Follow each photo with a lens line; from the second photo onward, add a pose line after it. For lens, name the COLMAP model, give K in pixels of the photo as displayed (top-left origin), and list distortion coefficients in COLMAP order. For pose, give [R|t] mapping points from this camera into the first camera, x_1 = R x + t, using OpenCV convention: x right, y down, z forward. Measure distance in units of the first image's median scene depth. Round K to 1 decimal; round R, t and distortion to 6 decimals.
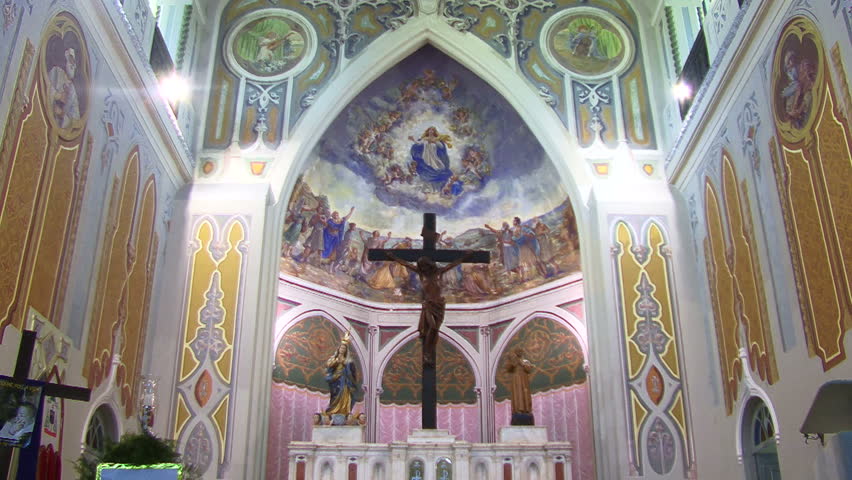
lens RADIAL K [[858.9, 0, 426.0], [0, 858.9, 240.0], [0, 0, 1]] dist [-0.223375, 0.427144]
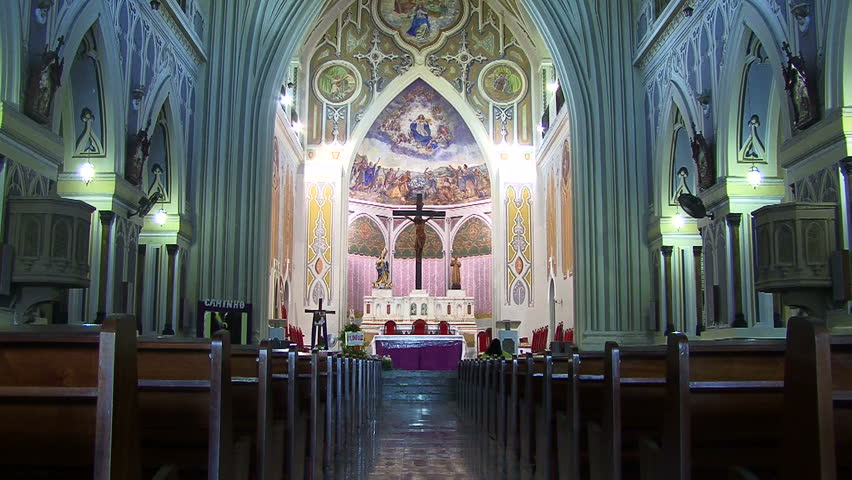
lens RADIAL K [[858.9, 0, 426.0], [0, 858.9, 240.0], [0, 0, 1]] dist [-0.223375, 0.427144]
pose [[0.999927, 0.006171, 0.010391, -0.001067], [-0.008873, 0.958628, 0.284524, -0.426524], [-0.008205, -0.284595, 0.958613, -0.921865]]
